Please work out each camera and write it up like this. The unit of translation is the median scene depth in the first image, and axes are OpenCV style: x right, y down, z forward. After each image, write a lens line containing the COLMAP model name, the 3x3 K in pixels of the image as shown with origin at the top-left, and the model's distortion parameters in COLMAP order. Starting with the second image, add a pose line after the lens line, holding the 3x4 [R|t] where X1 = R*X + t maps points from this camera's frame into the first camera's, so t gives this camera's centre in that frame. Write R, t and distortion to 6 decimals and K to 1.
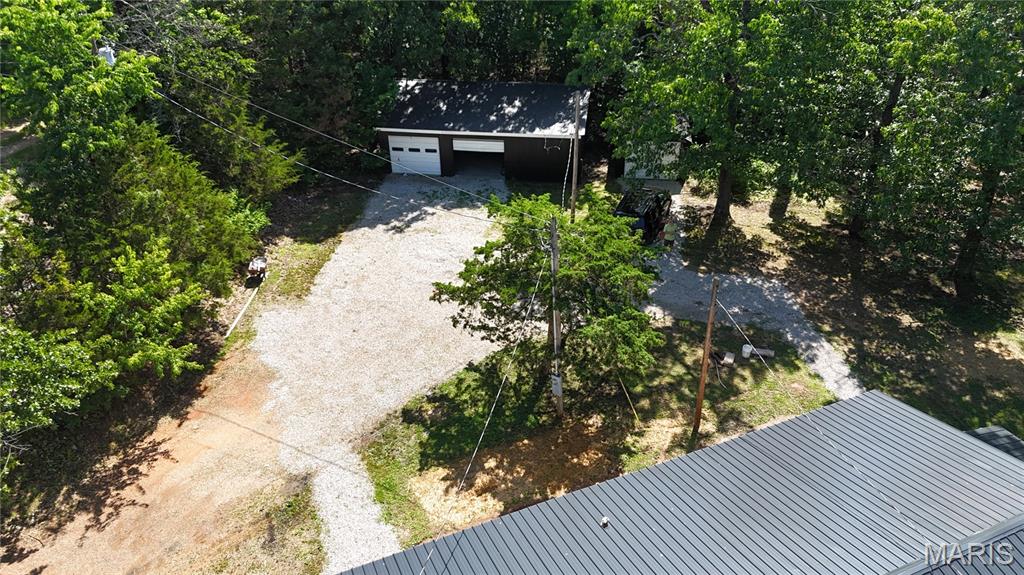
lens RADIAL K [[755.4, 0, 516.0], [0, 755.4, 291.3], [0, 0, 1]] dist [0.085850, -0.083993]
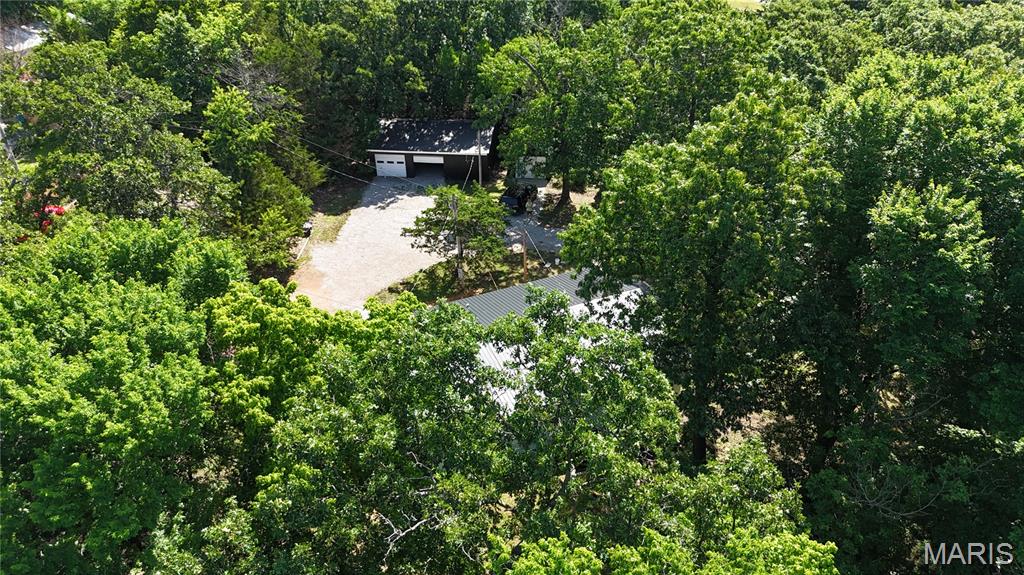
lens RADIAL K [[755.4, 0, 516.0], [0, 755.4, 291.3], [0, 0, 1]] dist [0.085850, -0.083993]
pose [[0.999279, -0.015077, 0.034845, 0.097092], [0.015255, 0.999872, -0.004861, 0.133805], [-0.034767, 0.005389, 0.999381, -0.822431]]
